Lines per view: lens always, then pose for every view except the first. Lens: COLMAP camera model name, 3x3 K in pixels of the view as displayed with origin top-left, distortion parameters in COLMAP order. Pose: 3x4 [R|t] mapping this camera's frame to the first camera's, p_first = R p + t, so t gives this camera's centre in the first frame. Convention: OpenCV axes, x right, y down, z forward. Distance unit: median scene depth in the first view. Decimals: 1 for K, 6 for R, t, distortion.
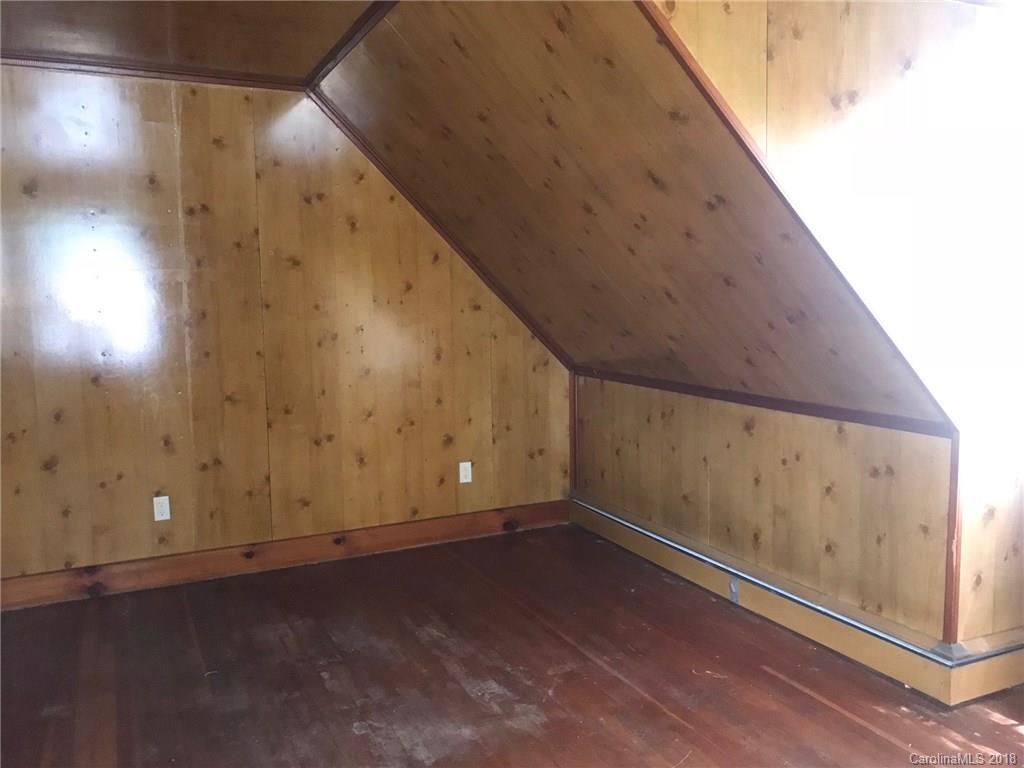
lens RADIAL K [[838.4, 0, 510.7], [0, 838.4, 381.4], [0, 0, 1]] dist [0.056105, -0.066664]
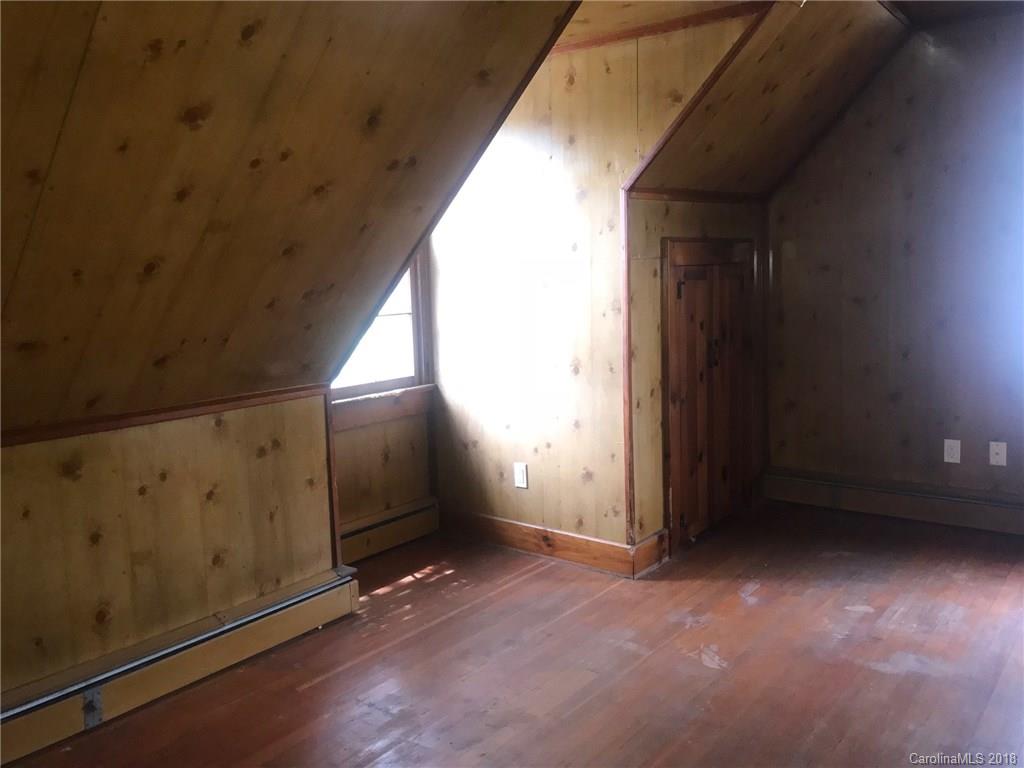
lens RADIAL K [[838.4, 0, 511.0], [0, 838.4, 385.7], [0, 0, 1]] dist [0.056105, -0.066664]
pose [[-0.439864, -0.103806, 0.892045, -0.517542], [0.120177, 0.977560, 0.173016, -0.093991], [-0.889987, 0.183307, -0.417518, 1.041554]]
